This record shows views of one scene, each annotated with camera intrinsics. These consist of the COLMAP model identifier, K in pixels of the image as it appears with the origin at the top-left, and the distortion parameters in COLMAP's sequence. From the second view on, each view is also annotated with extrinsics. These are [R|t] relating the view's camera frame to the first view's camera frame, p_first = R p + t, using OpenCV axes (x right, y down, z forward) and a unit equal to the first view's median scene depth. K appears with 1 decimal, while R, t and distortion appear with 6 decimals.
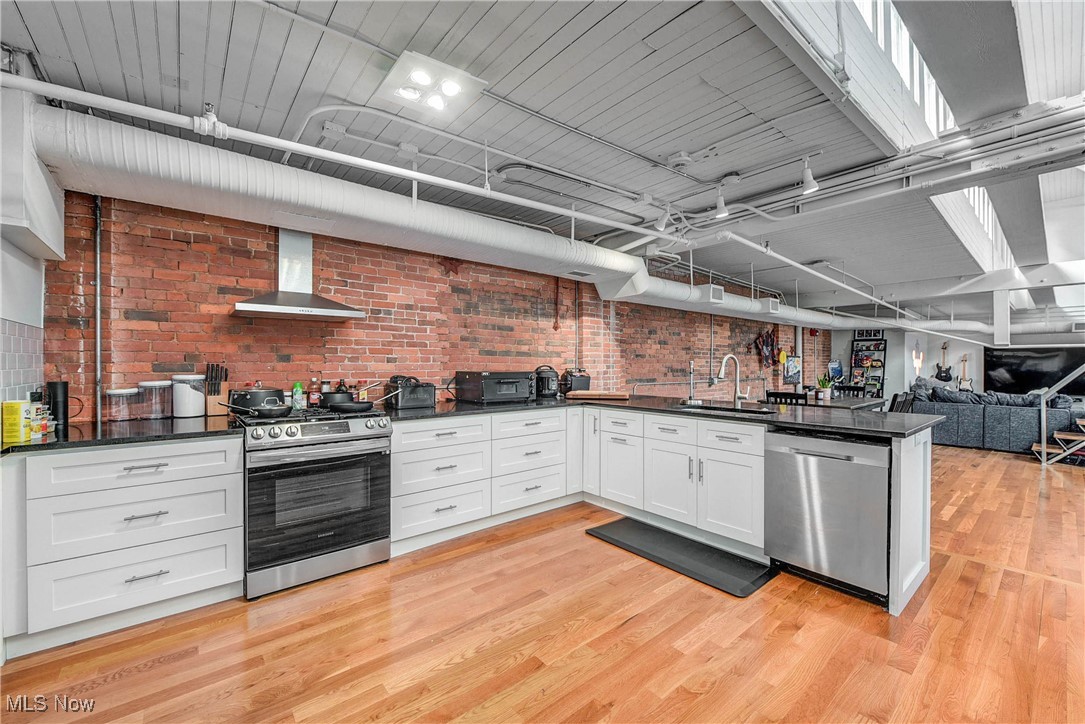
lens RADIAL K [[434.3, 0, 544.7], [0, 434.3, 365.0], [0, 0, 1]] dist [-0.008661, -0.000604]
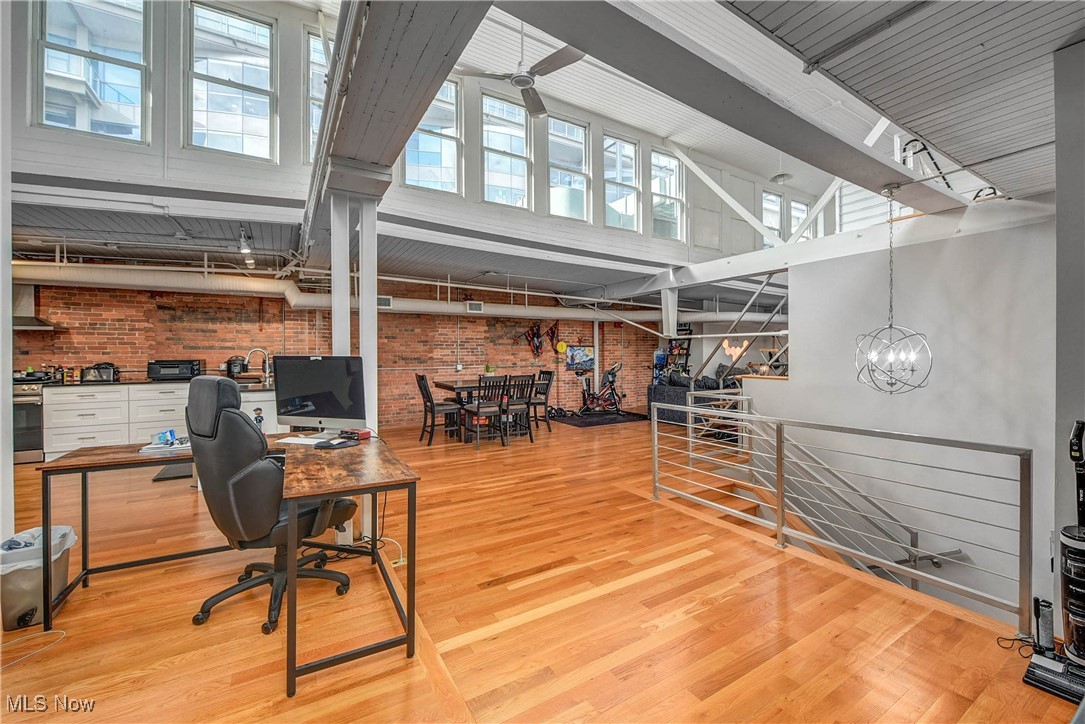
lens RADIAL K [[437.3, 0, 546.9], [0, 437.3, 354.8], [0, 0, 1]] dist [-0.011920, -0.000134]
pose [[0.989458, -0.004854, -0.144737, 1.183413], [0.005270, 0.999983, 0.002495, -0.000119], [0.144723, -0.003232, 0.989467, -0.292274]]
